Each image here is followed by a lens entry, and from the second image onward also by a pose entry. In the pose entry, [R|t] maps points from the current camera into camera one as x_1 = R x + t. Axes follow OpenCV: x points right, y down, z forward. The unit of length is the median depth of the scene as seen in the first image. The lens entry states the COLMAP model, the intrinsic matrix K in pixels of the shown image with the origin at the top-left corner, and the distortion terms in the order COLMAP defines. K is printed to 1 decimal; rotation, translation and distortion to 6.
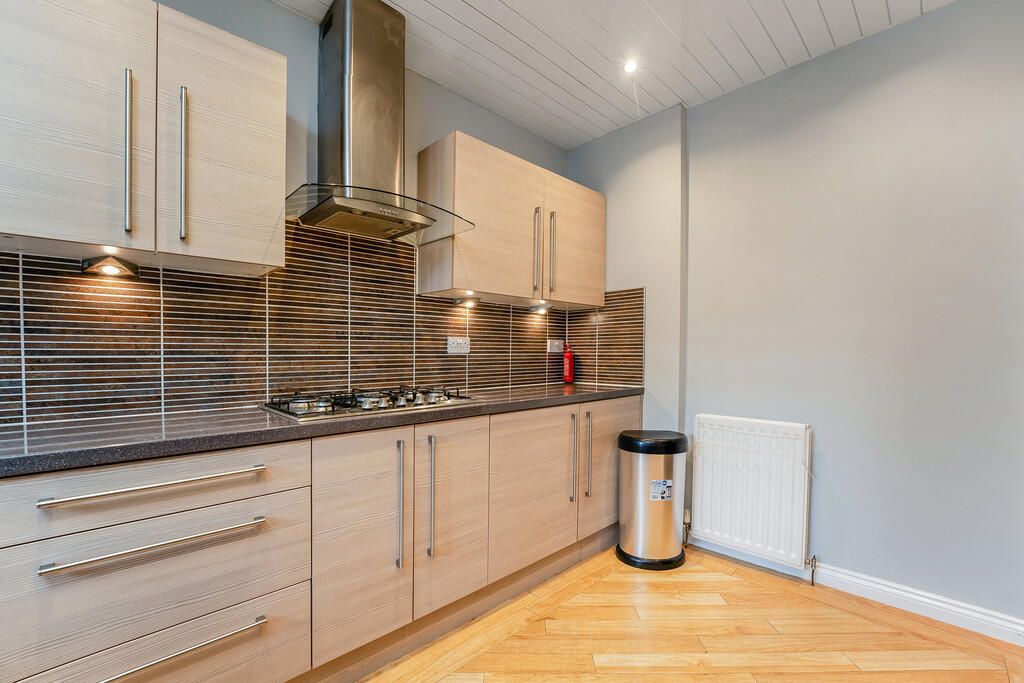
lens RADIAL K [[446.3, 0, 514.0], [0, 446.3, 361.9], [0, 0, 1]] dist [0.000614, 0.000078]
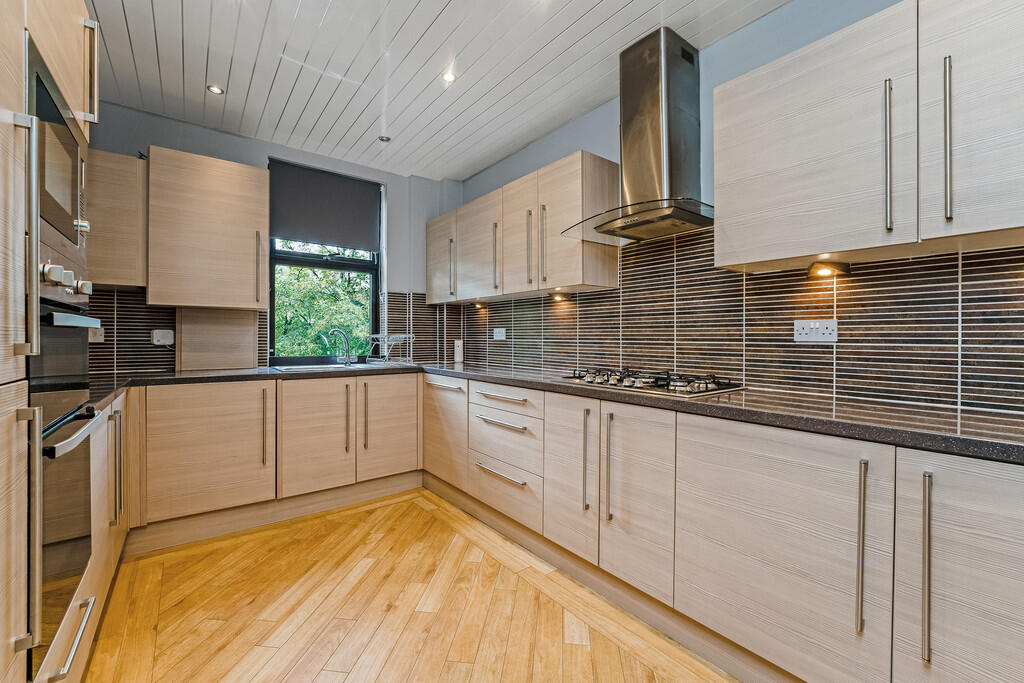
lens RADIAL K [[416.8, 0, 513.6], [0, 416.8, 337.3], [0, 0, 1]] dist [-0.000825, -0.000173]
pose [[-0.109483, -0.002078, -0.993986, 0.684506], [-0.028884, 0.999582, 0.001091, -0.015341], [0.993569, 0.028830, -0.109497, 0.671010]]
